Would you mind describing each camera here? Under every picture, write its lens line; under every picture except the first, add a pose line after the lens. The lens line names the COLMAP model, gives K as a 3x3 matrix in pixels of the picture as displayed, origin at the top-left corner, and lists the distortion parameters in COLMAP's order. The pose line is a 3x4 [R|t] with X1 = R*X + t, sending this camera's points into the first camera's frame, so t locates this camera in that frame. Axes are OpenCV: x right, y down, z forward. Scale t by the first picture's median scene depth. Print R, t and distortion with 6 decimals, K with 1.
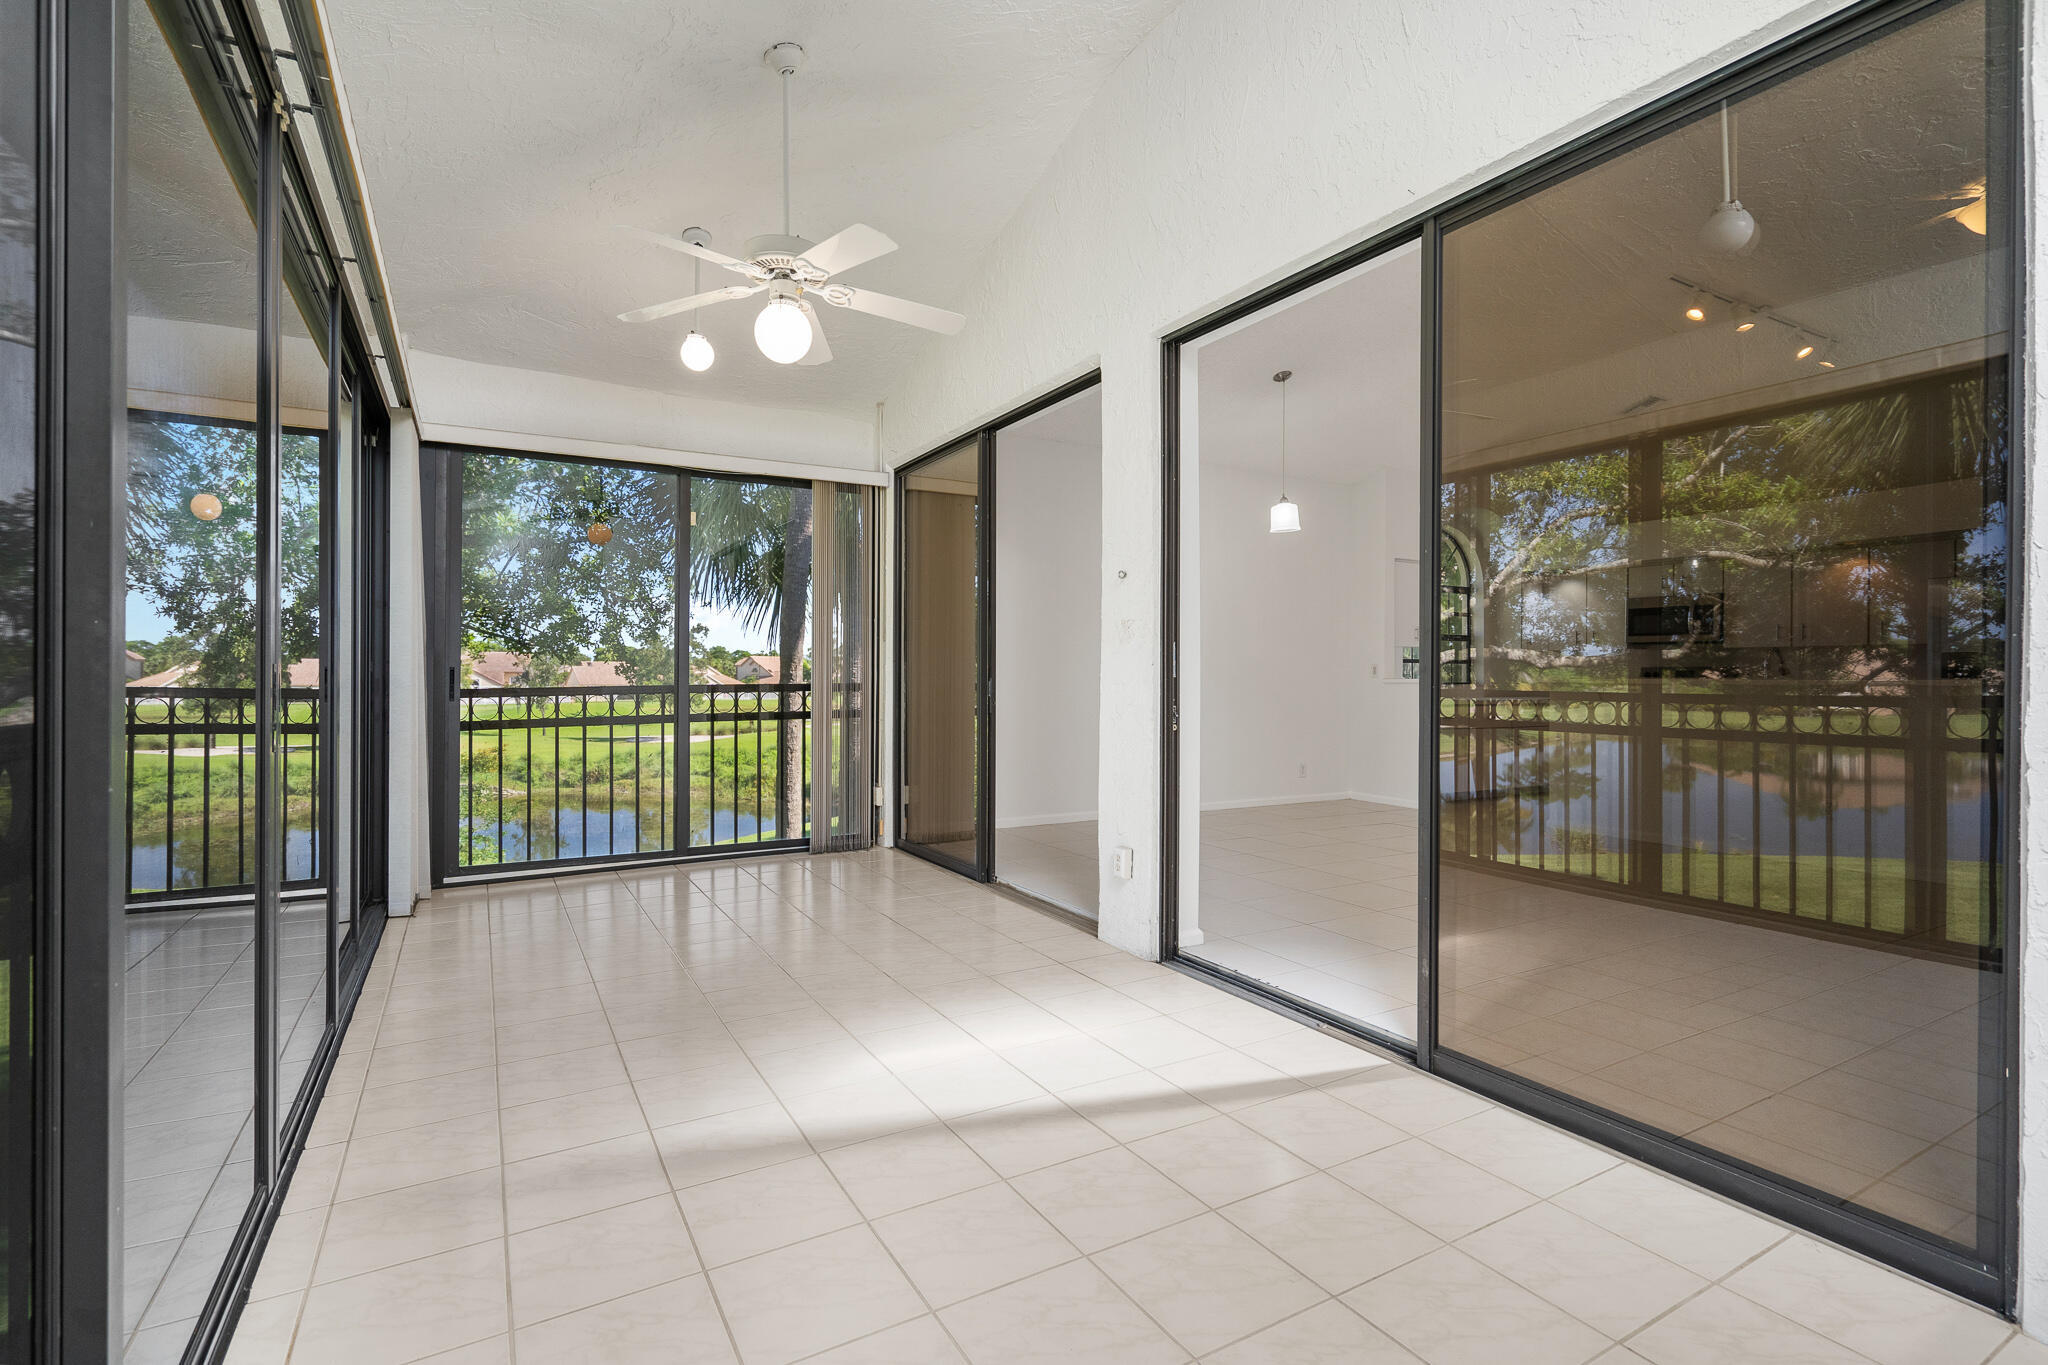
lens RADIAL K [[953.9, 0, 1033.1], [0, 953.9, 680.5], [0, 0, 1]] dist [-0.000422, 0.000117]
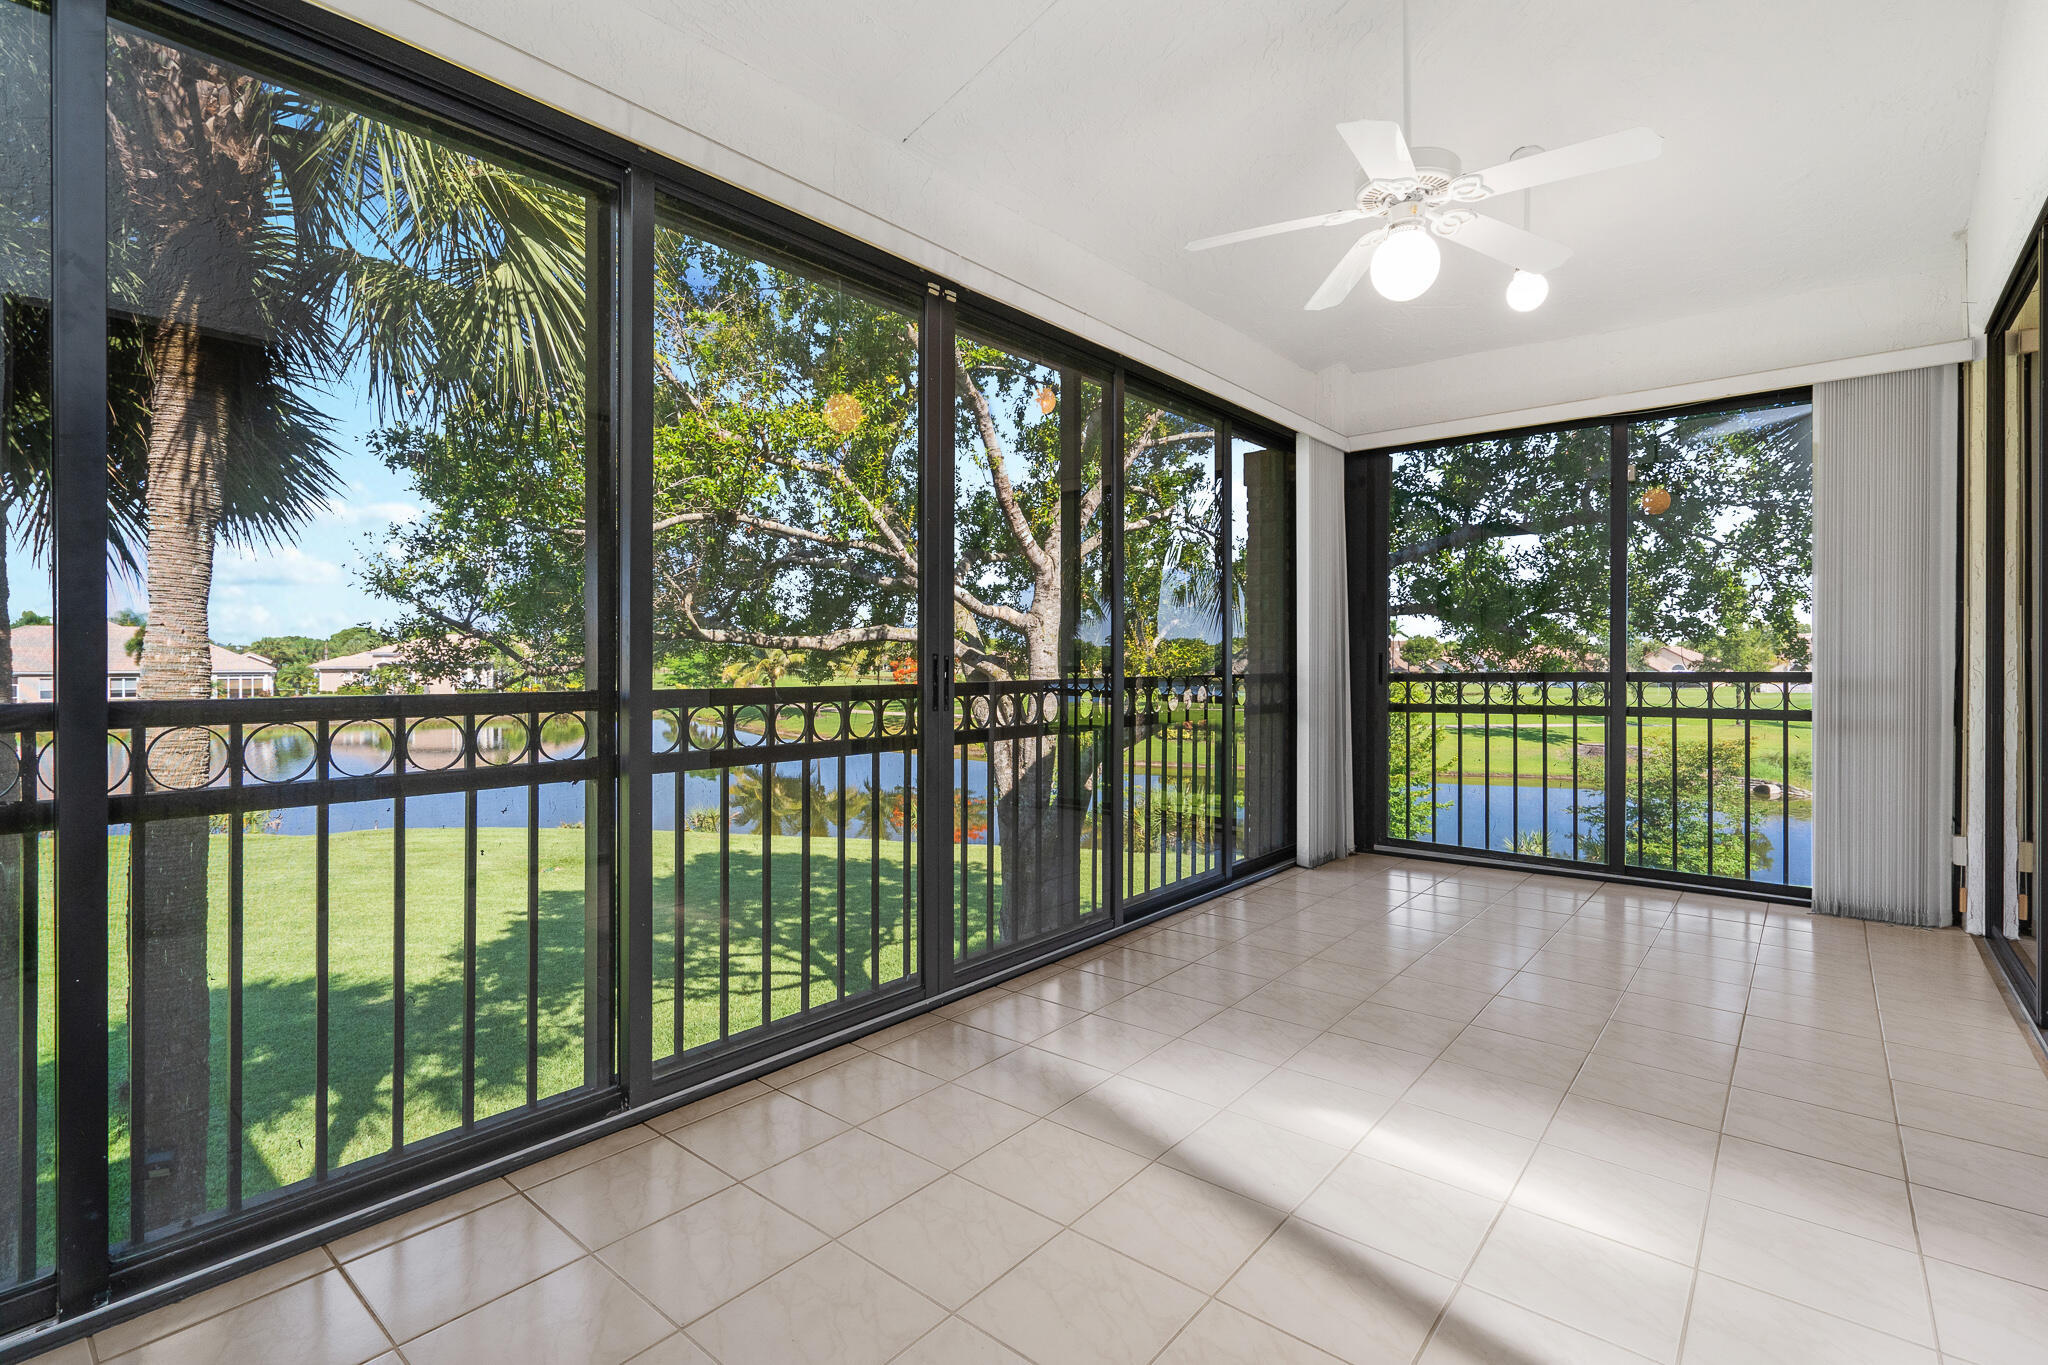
lens RADIAL K [[948.1, 0, 1023.0], [0, 948.1, 653.2], [0, 0, 1]] dist [0.002027, 0.000707]
pose [[0.336360, -0.009994, -0.941681, 0.352099], [-0.004284, 0.999917, -0.012142, 0.001493], [0.941724, 0.008118, 0.336289, 0.313269]]
